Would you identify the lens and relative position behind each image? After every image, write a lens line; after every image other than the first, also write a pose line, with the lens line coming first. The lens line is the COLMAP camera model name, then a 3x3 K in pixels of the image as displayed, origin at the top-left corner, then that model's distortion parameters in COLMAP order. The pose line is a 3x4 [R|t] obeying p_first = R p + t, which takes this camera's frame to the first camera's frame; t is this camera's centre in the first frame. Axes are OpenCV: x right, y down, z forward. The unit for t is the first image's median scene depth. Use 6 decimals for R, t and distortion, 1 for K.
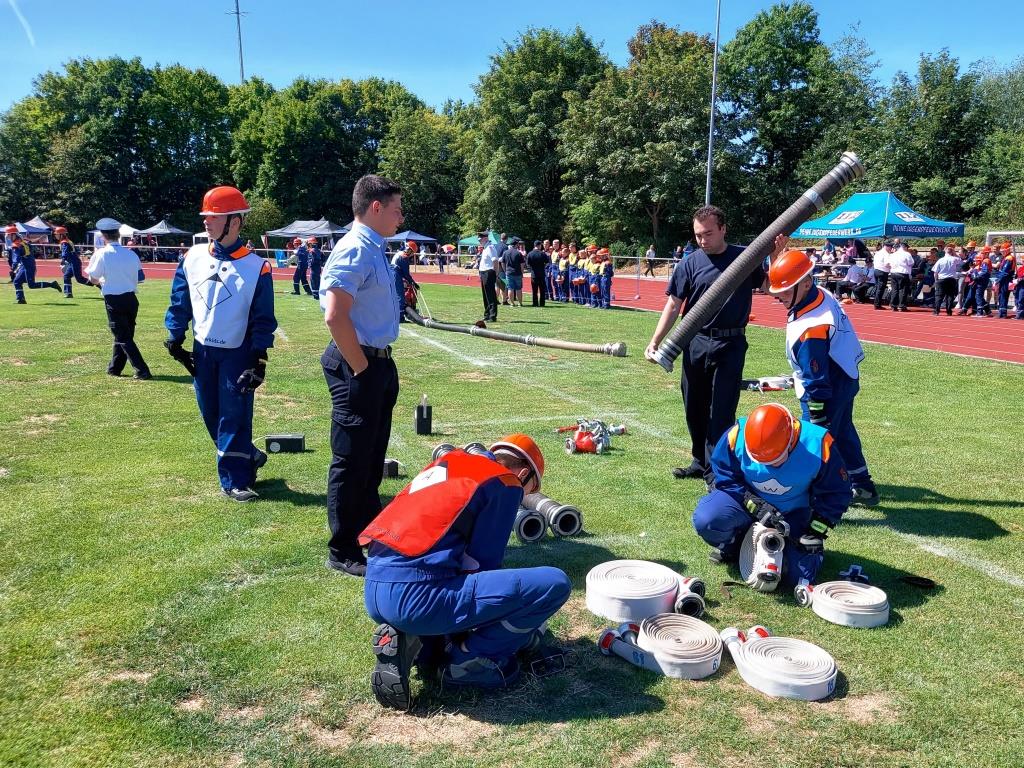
lens RADIAL K [[827.1, 0, 545.8], [0, 827.1, 436.1], [0, 0, 1]] dist [0.064812, -0.063776]
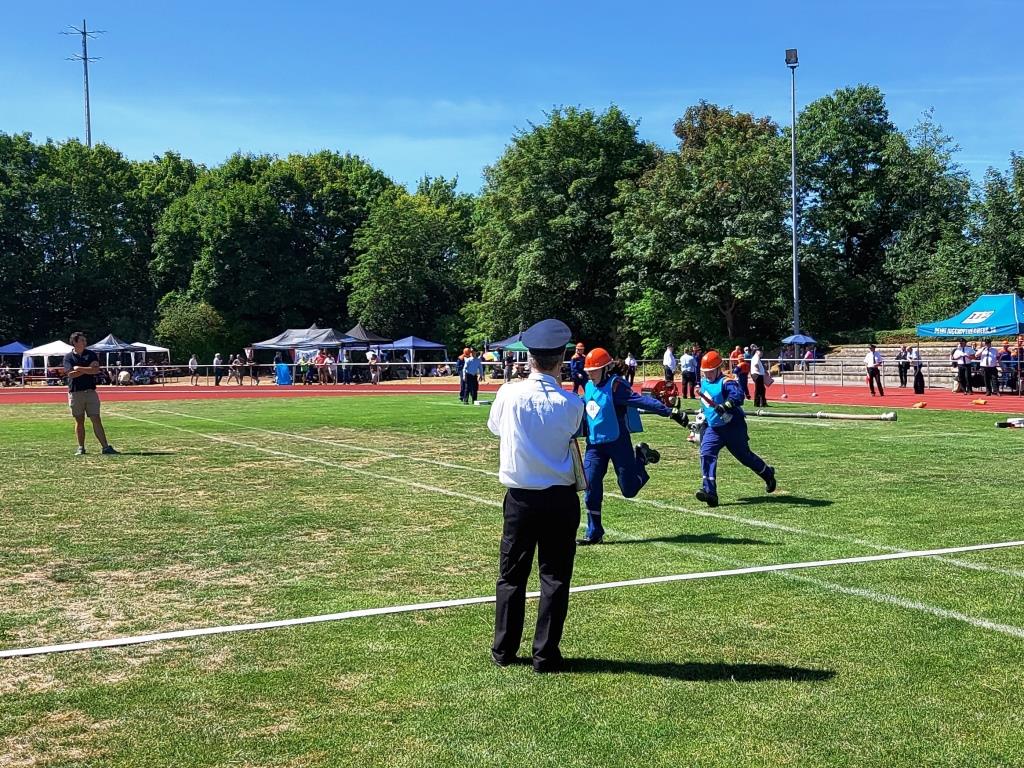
lens RADIAL K [[1268.7, 0, 573.2], [0, 1268.7, 382.9], [0, 0, 1]] dist [0.072438, 0.002109]
pose [[0.994492, -0.032661, 0.099590, -0.111837], [0.051437, 0.979997, -0.192251, 0.038118], [-0.091319, 0.196314, 0.976279, -0.186612]]
